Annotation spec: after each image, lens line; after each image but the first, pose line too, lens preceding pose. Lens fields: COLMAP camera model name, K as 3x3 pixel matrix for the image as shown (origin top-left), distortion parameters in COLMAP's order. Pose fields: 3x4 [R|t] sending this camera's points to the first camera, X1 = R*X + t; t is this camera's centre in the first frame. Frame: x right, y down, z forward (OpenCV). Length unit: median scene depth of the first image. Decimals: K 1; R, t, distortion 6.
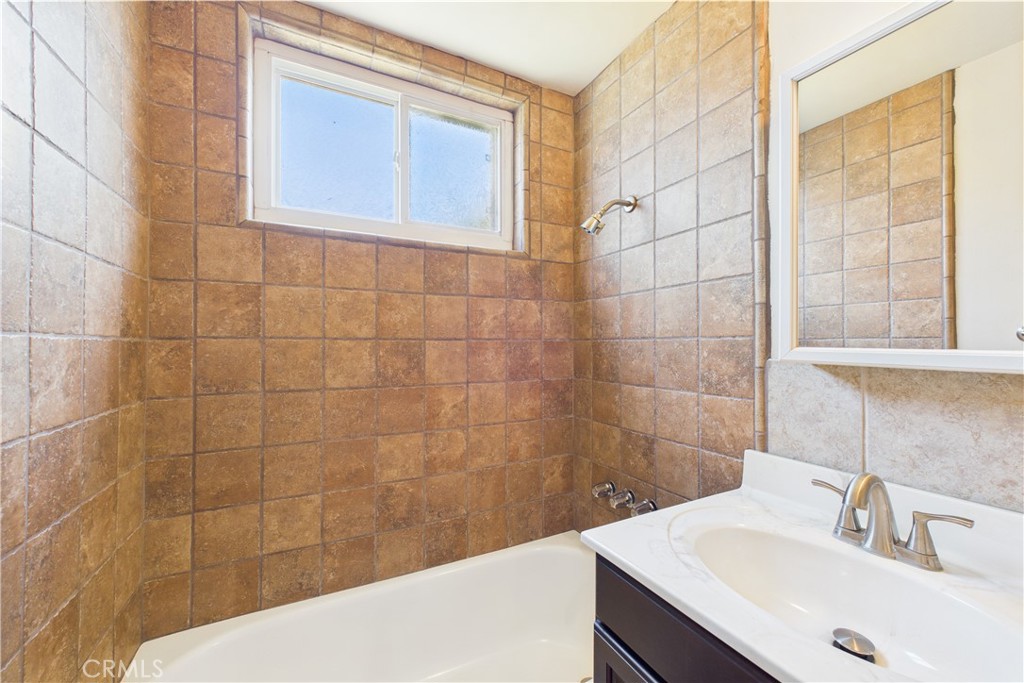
lens RADIAL K [[390.5, 0, 506.8], [0, 390.5, 340.0], [0, 0, 1]] dist [-0.004277, 0.000965]
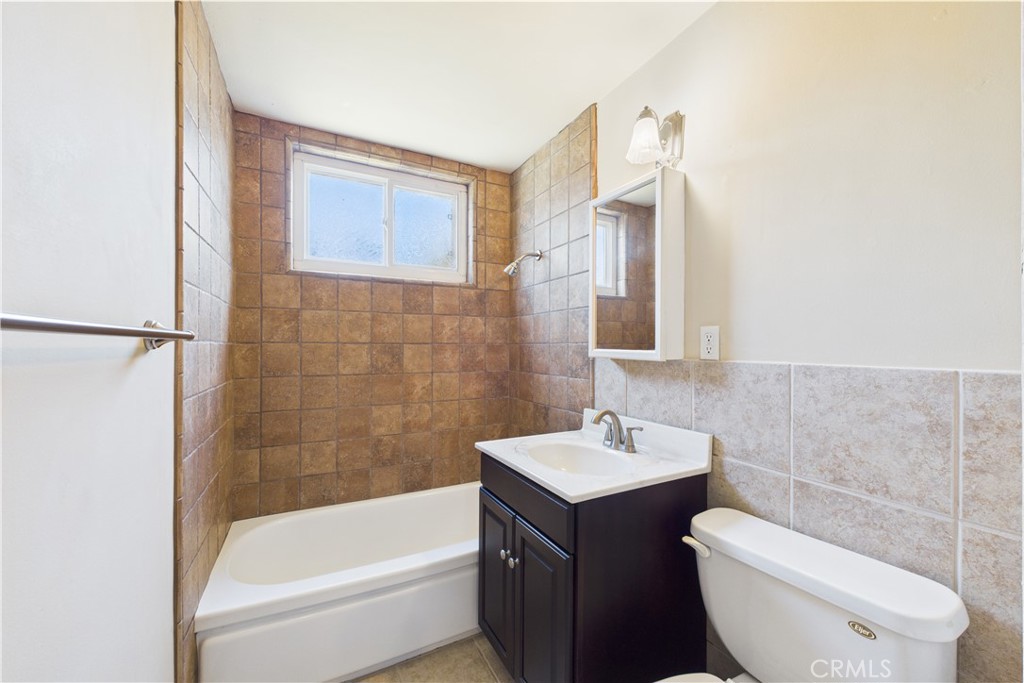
lens RADIAL K [[390.5, 0, 507.3], [0, 390.5, 345.2], [0, 0, 1]] dist [-0.004277, 0.000965]
pose [[0.999929, 0.002729, 0.011564, 0.199134], [-0.002807, 0.999973, 0.006774, -0.007216], [-0.011545, -0.006806, 0.999910, -0.587328]]
